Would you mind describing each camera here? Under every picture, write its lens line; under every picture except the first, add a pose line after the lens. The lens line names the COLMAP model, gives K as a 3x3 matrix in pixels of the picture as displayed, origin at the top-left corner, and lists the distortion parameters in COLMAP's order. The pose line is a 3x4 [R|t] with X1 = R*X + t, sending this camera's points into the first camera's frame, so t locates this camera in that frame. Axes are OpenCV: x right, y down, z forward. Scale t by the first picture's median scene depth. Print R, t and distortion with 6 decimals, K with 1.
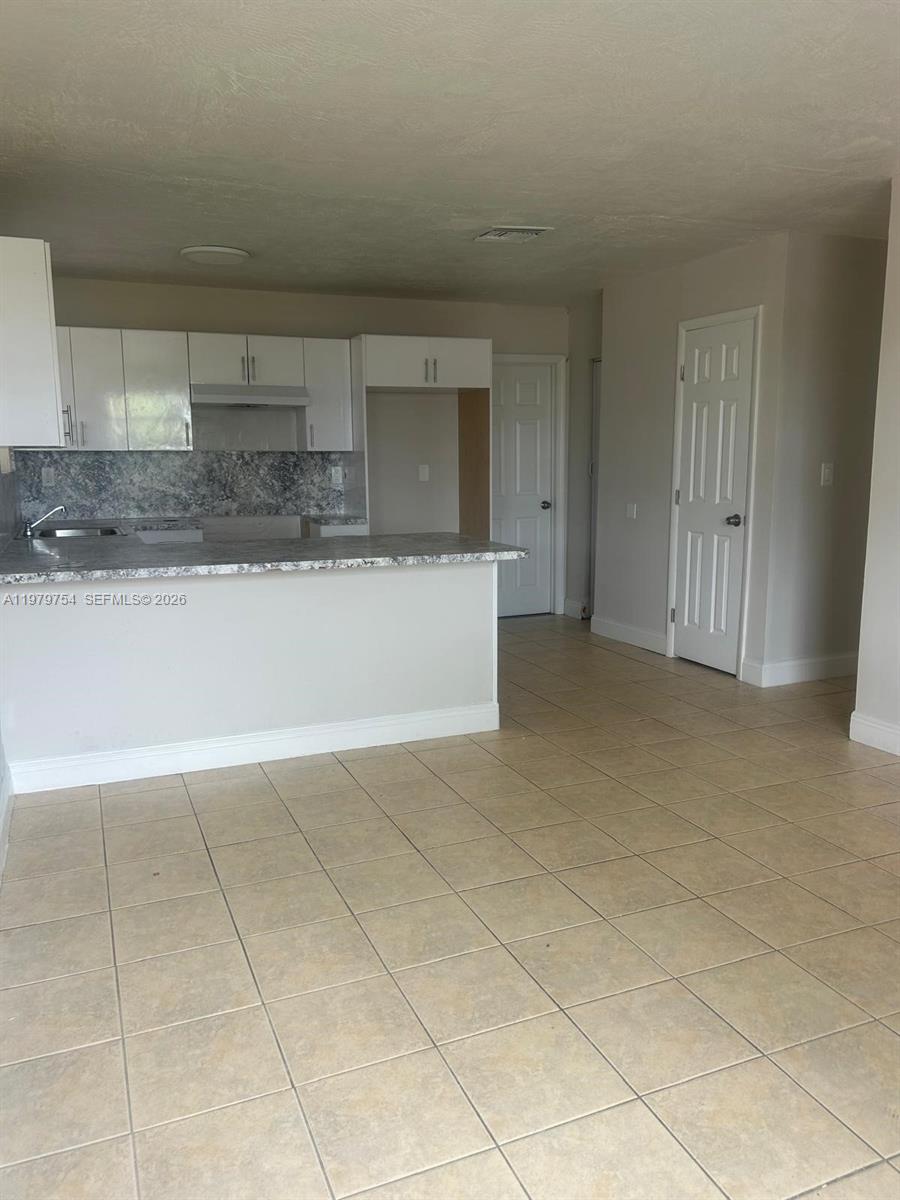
lens RADIAL K [[896.3, 0, 472.8], [0, 896.3, 620.9], [0, 0, 1]] dist [0.028460, -0.004538]
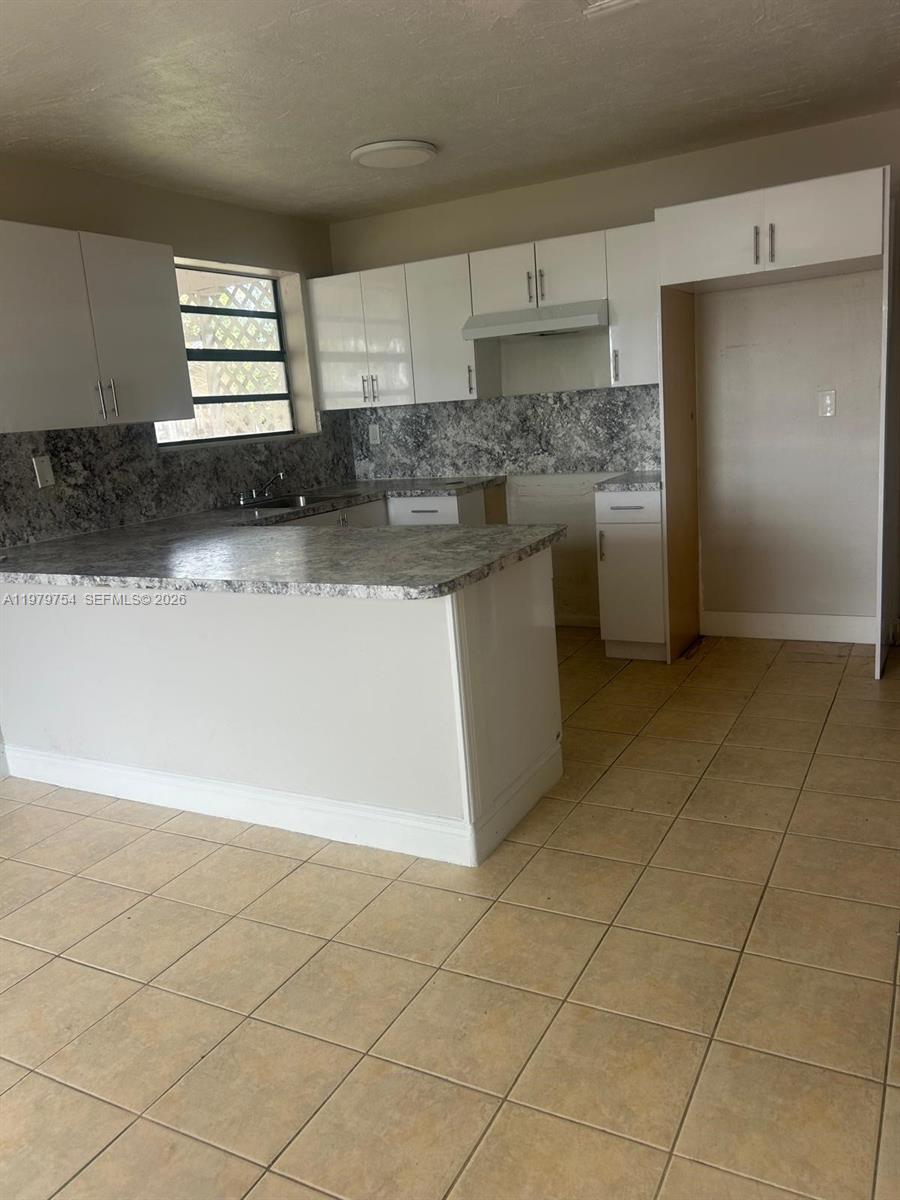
lens RADIAL K [[899.0, 0, 450.0], [0, 899.0, 600.0], [0, 0, 1]] dist [0.147861, -0.349067]
pose [[0.616085, 0.125532, -0.777612, 0.347256], [-0.067623, 0.992003, 0.106566, -0.089420], [0.784772, -0.013069, 0.619647, 0.445265]]
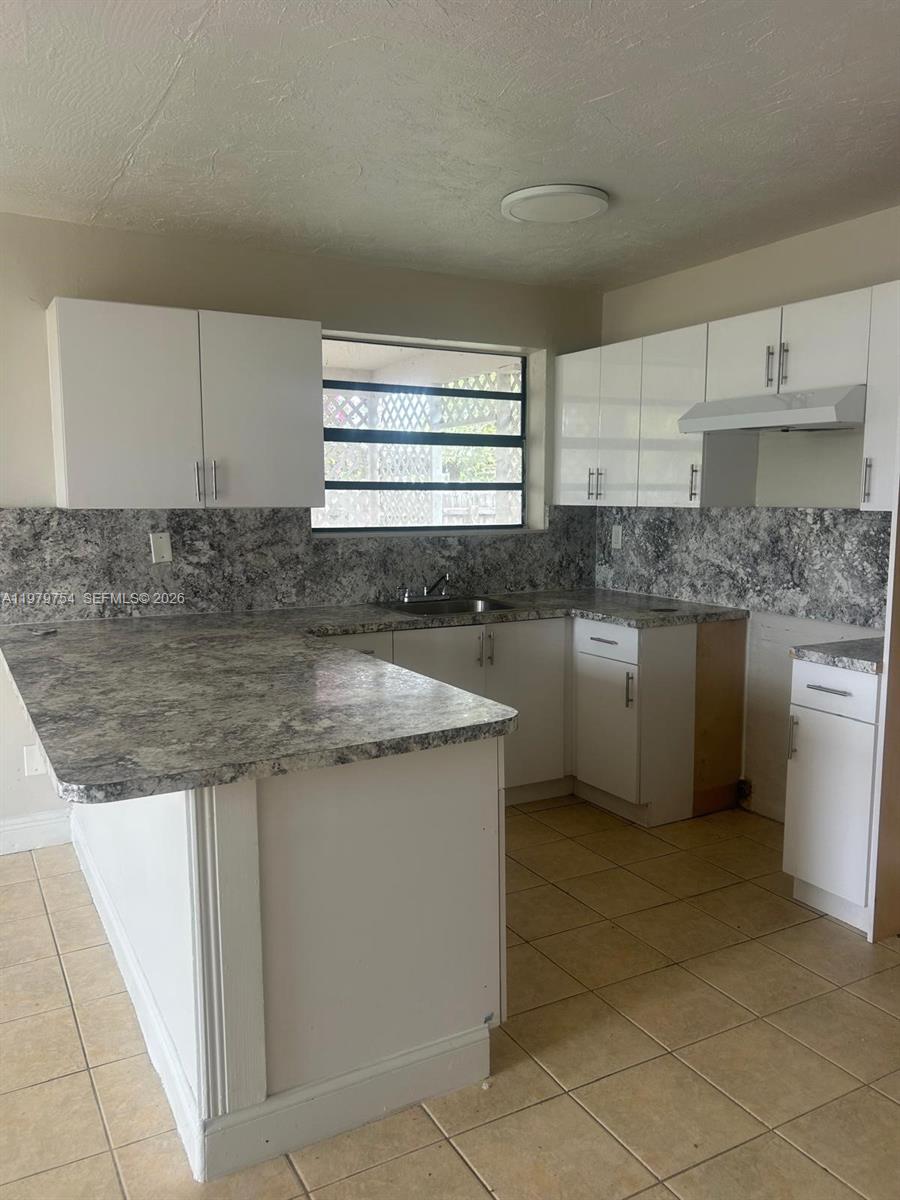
lens RADIAL K [[917.8, 0, 456.1], [0, 917.8, 617.1], [0, 0, 1]] dist [0.146029, -0.193555]
pose [[0.096093, 0.140659, -0.985384, 0.330931], [-0.179951, 0.976107, 0.121786, -0.159526], [0.978971, 0.165618, 0.119109, 0.749013]]
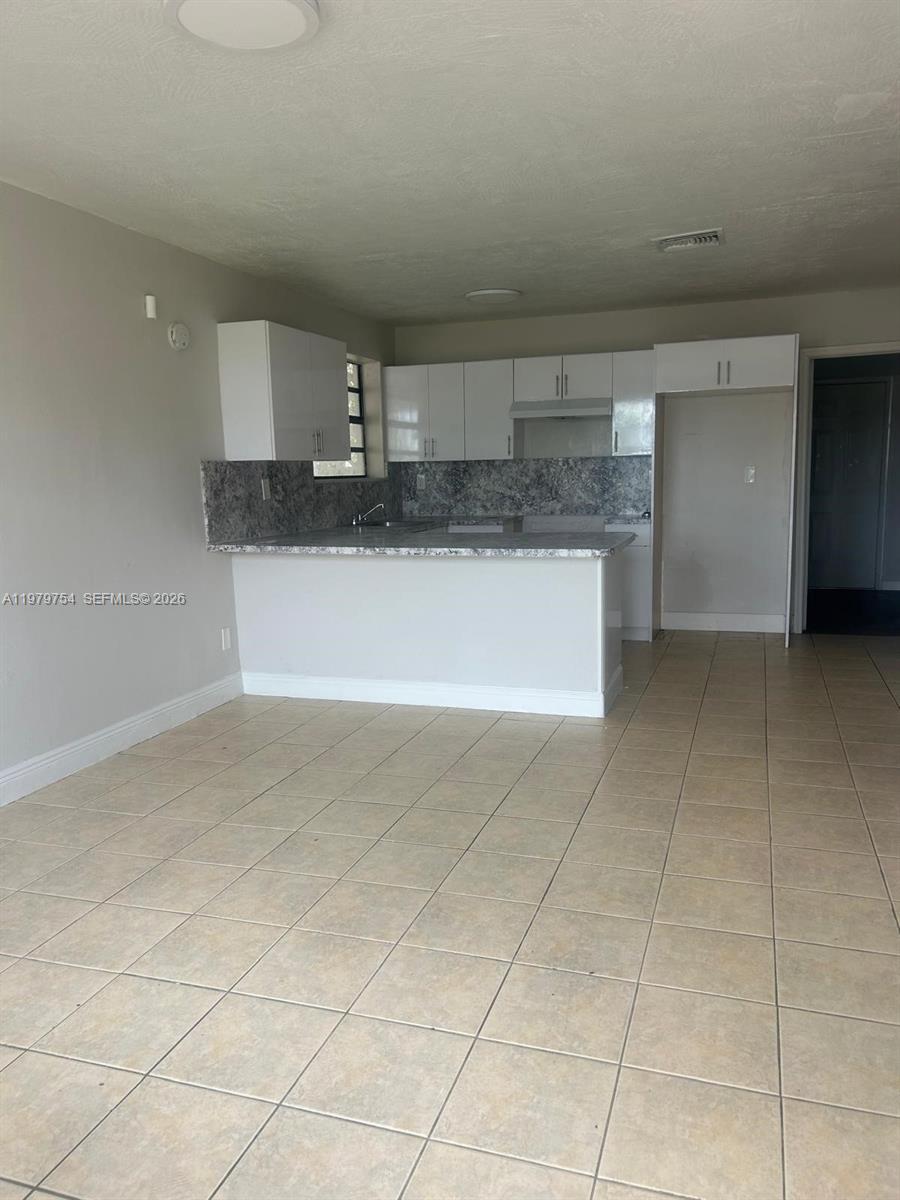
lens RADIAL K [[917.8, 0, 456.1], [0, 917.8, 617.1], [0, 0, 1]] dist [0.146029, -0.193555]
pose [[0.745854, 0.094024, -0.659441, 0.446790], [-0.100934, 0.994509, 0.027638, -0.007528], [0.658418, 0.045946, 0.751249, 0.043875]]
